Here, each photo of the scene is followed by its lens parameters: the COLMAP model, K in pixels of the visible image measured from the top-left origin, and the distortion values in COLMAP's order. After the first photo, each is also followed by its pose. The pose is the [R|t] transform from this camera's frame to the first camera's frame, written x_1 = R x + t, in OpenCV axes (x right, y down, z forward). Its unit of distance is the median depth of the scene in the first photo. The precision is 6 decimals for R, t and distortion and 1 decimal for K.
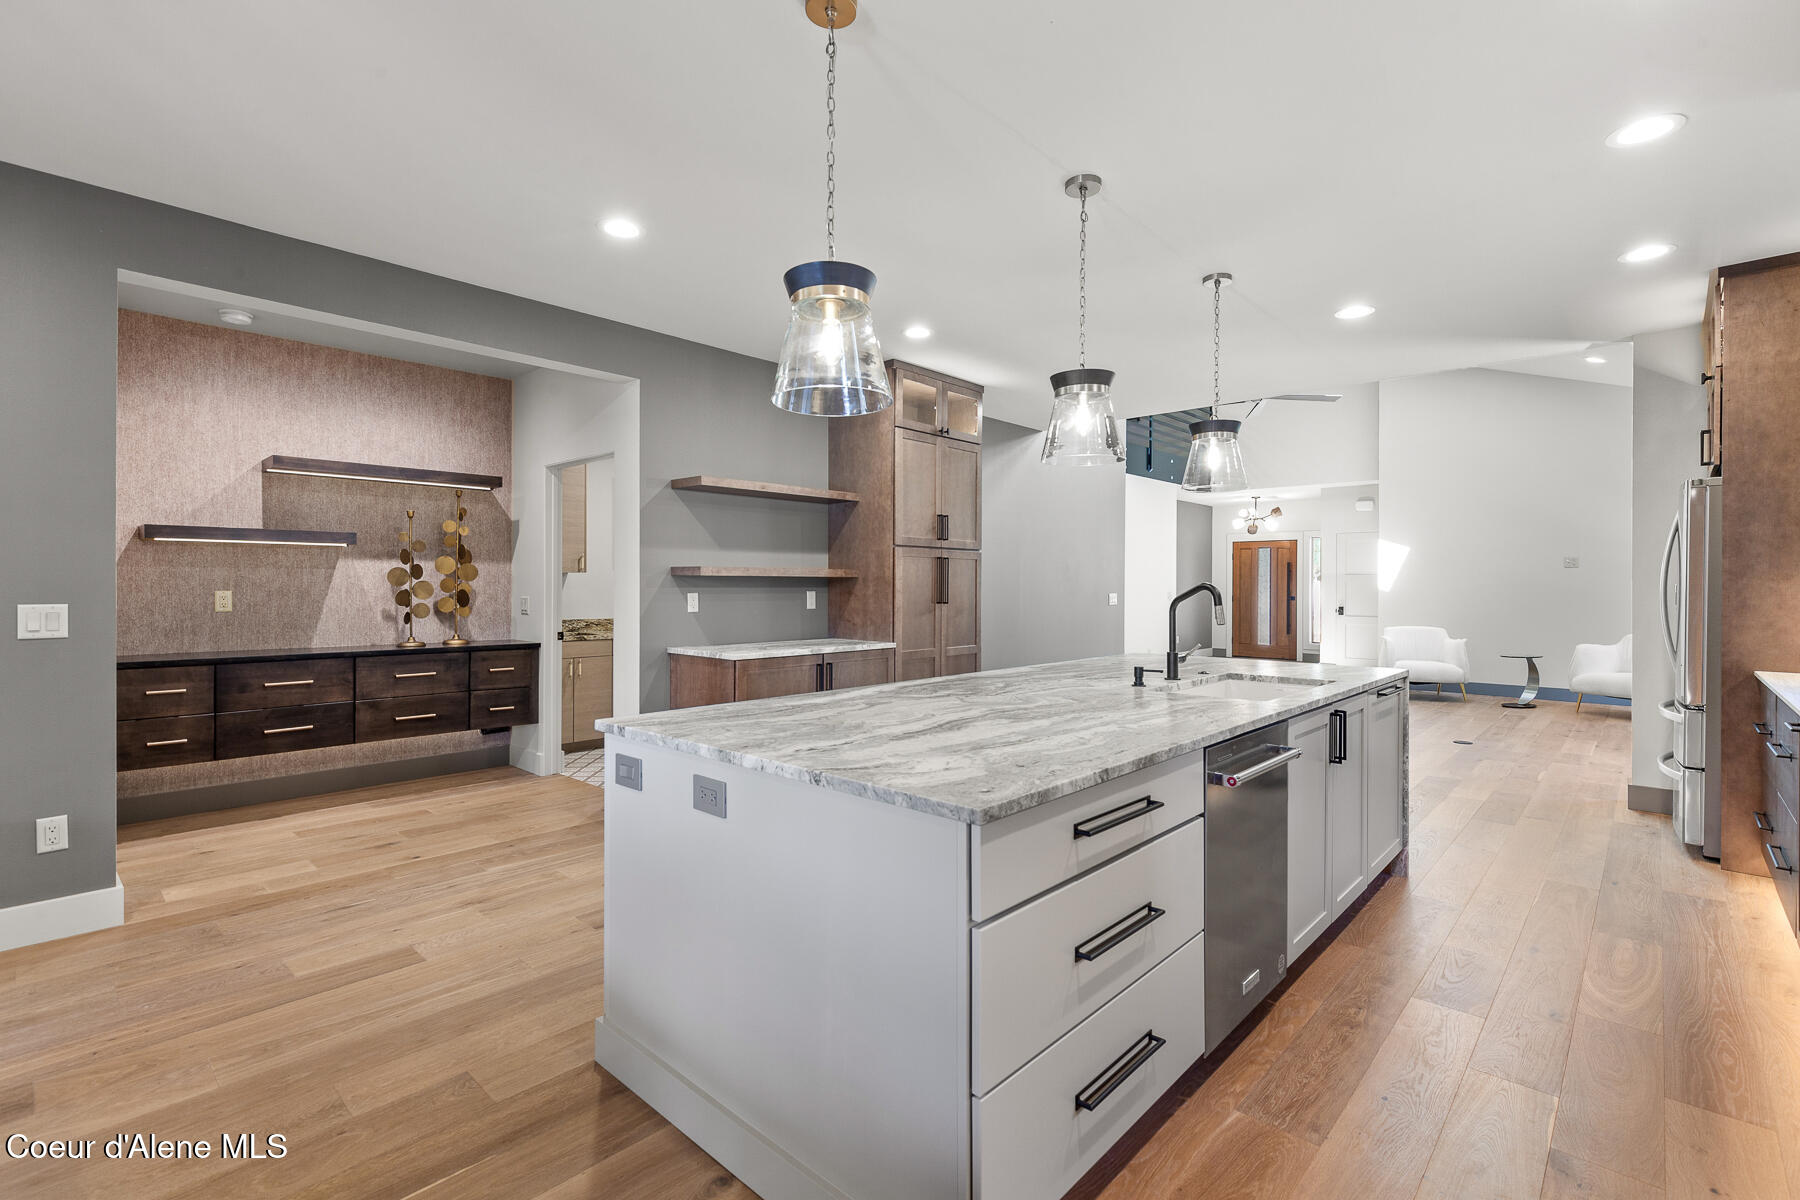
lens RADIAL K [[819.1, 0, 908.6], [0, 819.1, 593.4], [0, 0, 1]] dist [-0.001144, -0.000079]
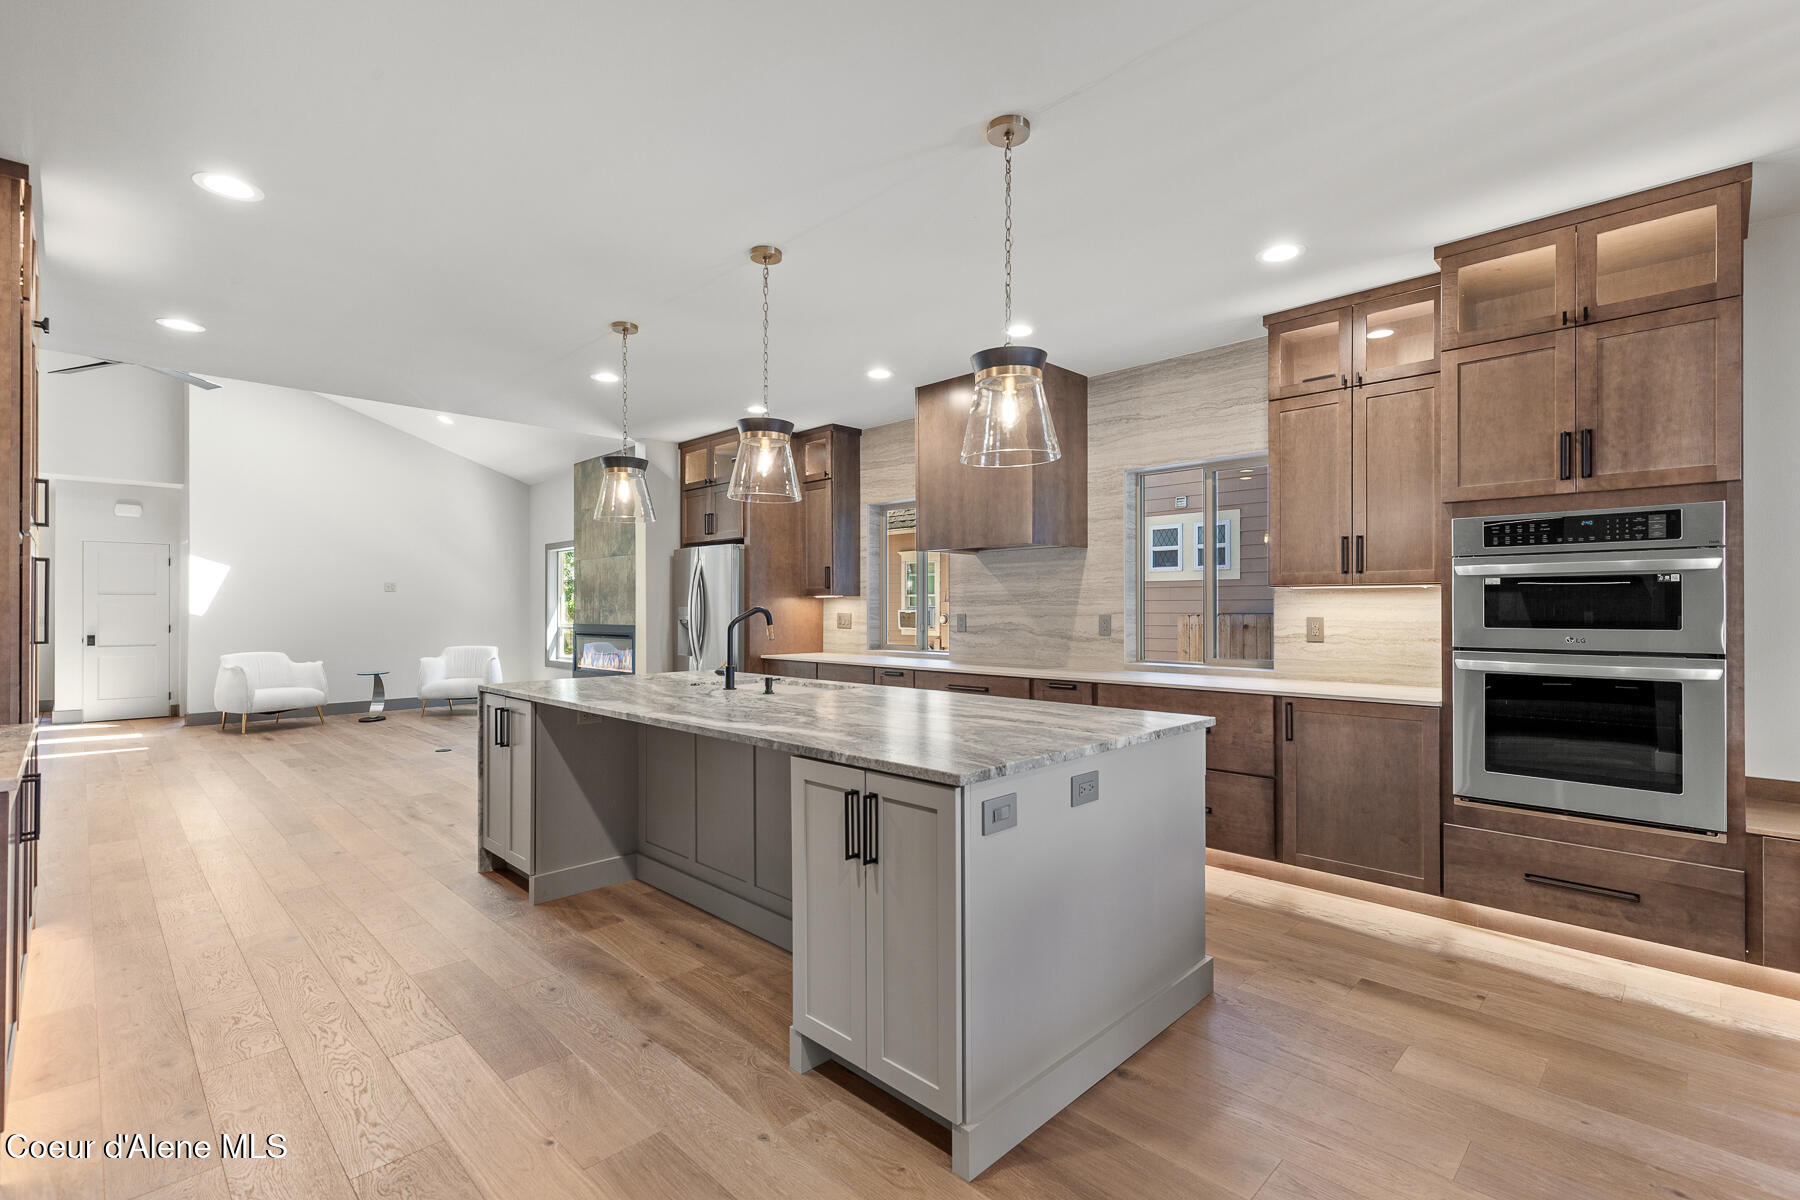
lens RADIAL K [[807.7, 0, 911.1], [0, 807.7, 606.4], [0, 0, 1]] dist [0.000499, 0.000020]
pose [[0.028110, -0.000396, 0.999605, -0.304612], [0.010405, 0.999946, 0.000103, -0.004177], [-0.999551, 0.010398, 0.028112, 0.260319]]
